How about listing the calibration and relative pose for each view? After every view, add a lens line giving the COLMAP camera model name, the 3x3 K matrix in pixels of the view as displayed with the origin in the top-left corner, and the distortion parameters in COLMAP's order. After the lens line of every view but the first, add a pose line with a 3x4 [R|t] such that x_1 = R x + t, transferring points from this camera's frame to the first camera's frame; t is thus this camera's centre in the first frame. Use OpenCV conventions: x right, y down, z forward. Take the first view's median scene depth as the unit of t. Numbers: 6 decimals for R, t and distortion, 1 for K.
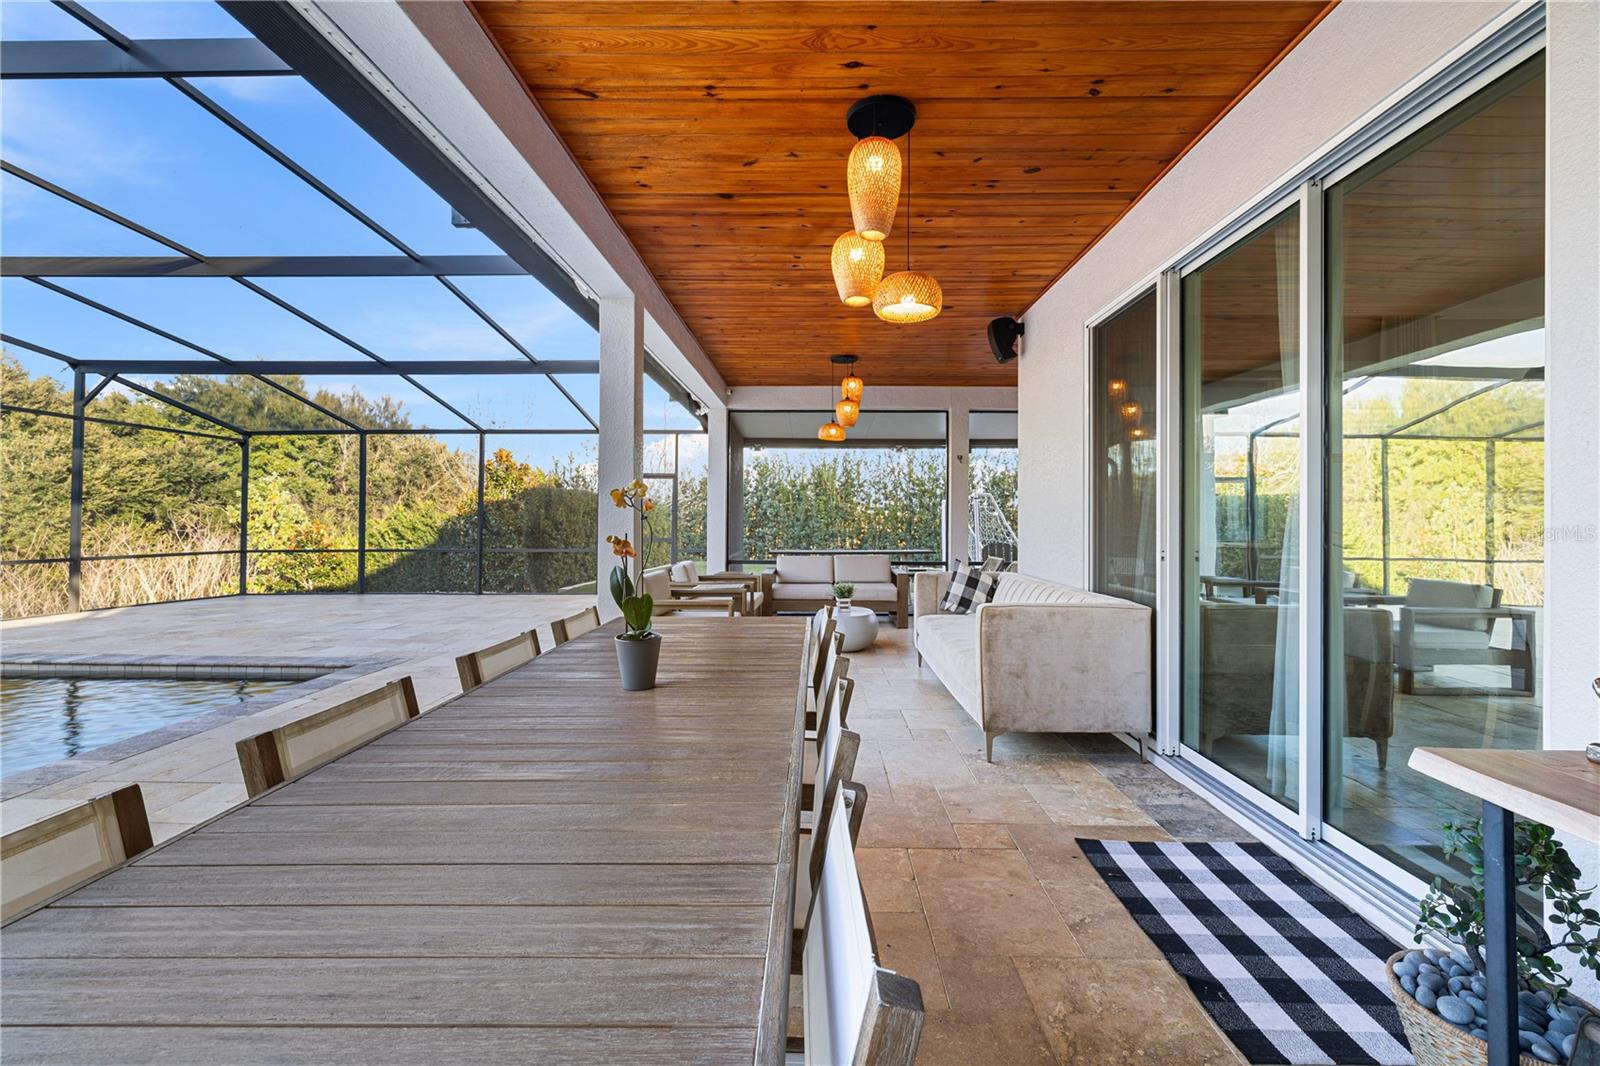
lens RADIAL K [[674.4, 0, 806.5], [0, 674.4, 518.7], [0, 0, 1]] dist [-0.001341, 0.001009]
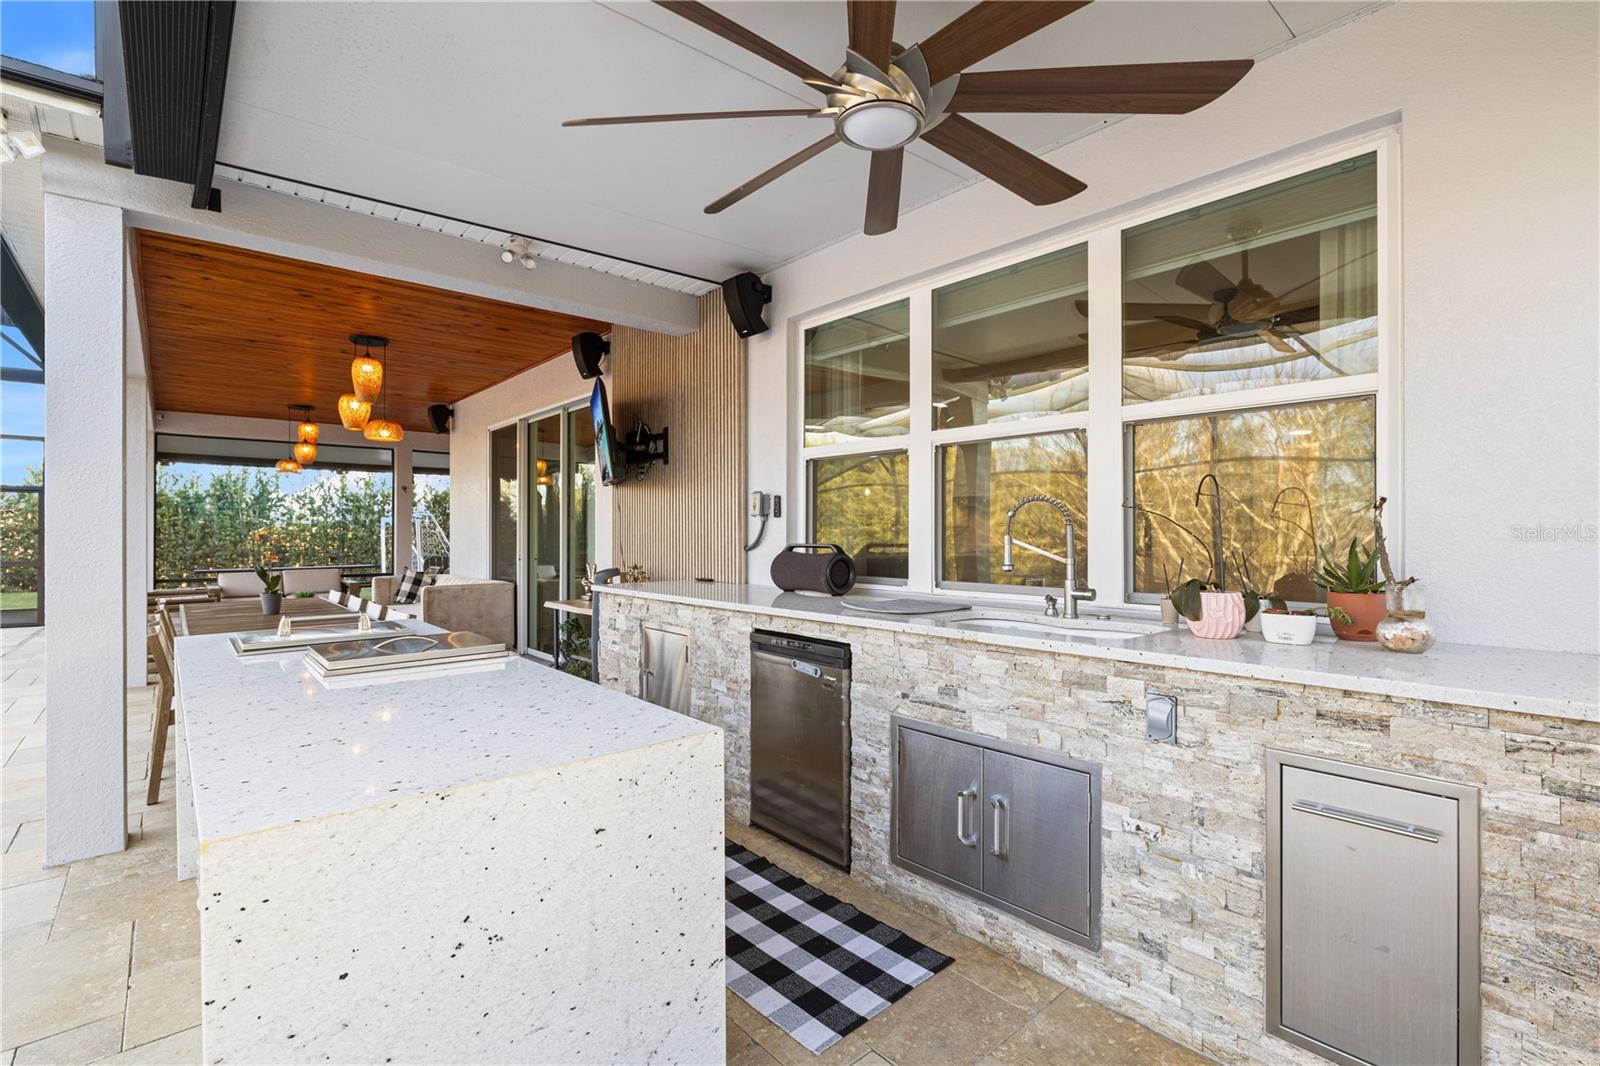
lens RADIAL K [[748.6, 0, 798.8], [0, 748.6, 529.5], [0, 0, 1]] dist [-0.001923, -0.000191]
pose [[0.751544, -0.000029, 0.659683, -0.130133], [0.002274, 0.999994, -0.002547, -0.009460], [-0.659679, 0.003415, 0.751540, -0.493429]]
